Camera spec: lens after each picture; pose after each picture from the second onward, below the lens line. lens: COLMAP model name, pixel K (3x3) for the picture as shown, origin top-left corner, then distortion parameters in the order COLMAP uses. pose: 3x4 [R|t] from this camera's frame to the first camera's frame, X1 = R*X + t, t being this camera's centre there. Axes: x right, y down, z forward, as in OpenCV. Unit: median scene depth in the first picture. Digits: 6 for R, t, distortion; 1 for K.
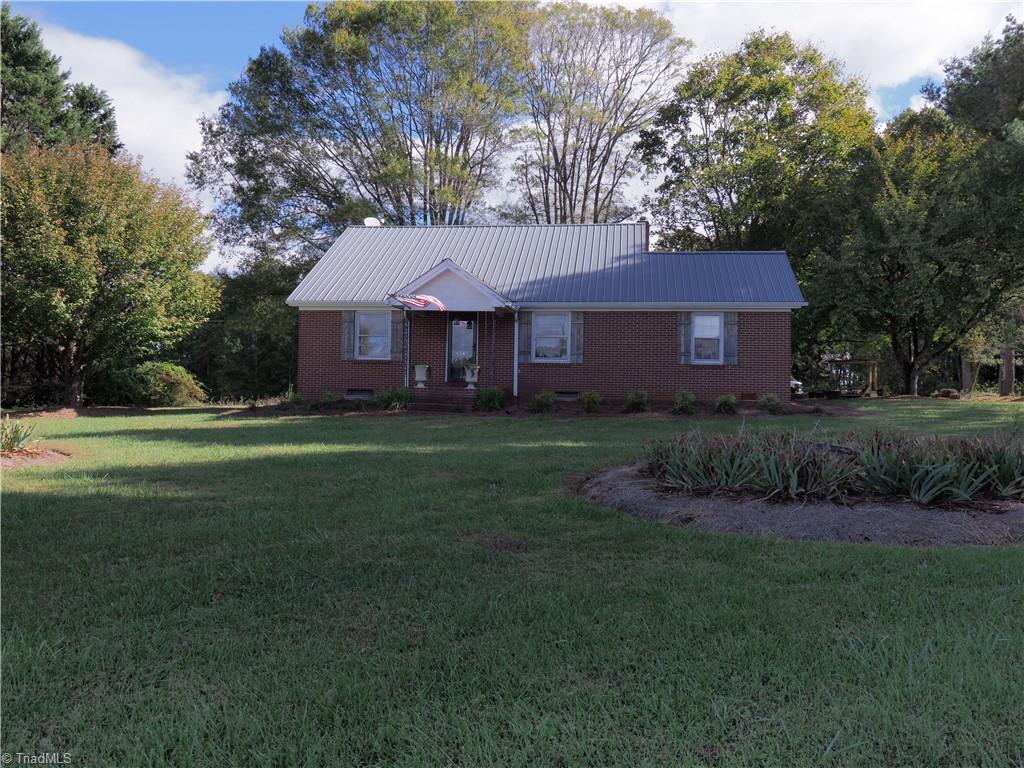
lens RADIAL K [[833.3, 0, 511.6], [0, 833.3, 384.2], [0, 0, 1]] dist [-0.003889, 0.000395]
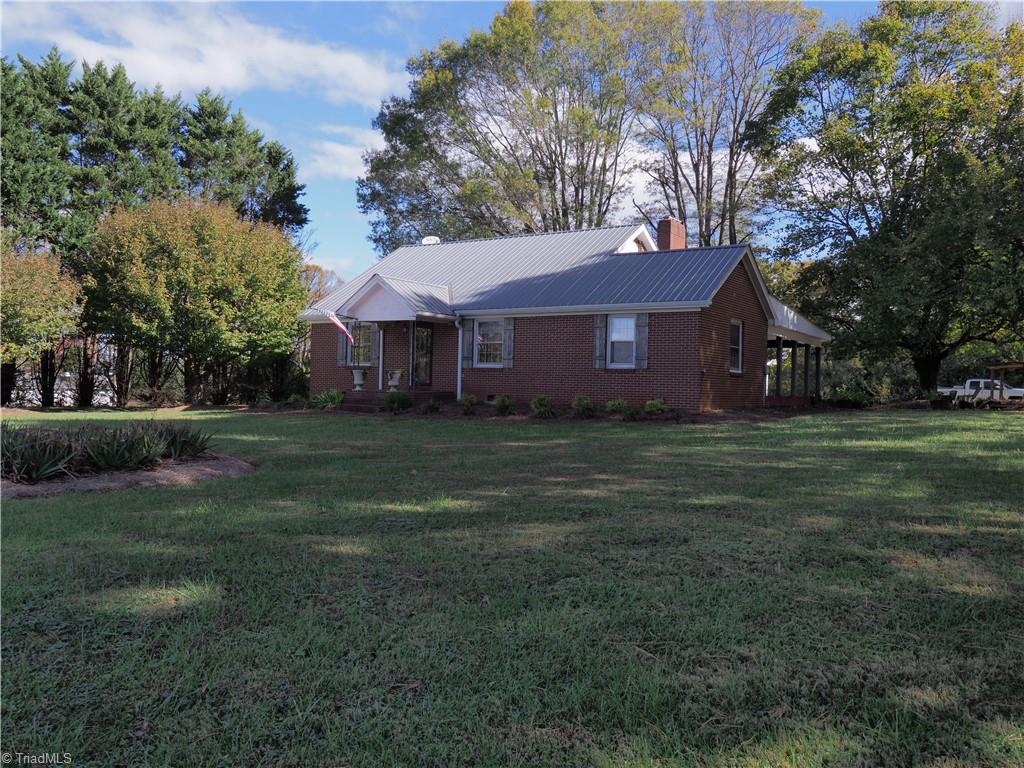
lens RADIAL K [[833.3, 0, 511.6], [0, 833.3, 384.2], [0, 0, 1]] dist [-0.003889, 0.000395]
pose [[0.908757, 0.002659, -0.417316, 0.512883], [-0.005899, 0.999962, -0.006475, 0.001714], [0.417283, 0.008346, 0.908738, 0.064712]]
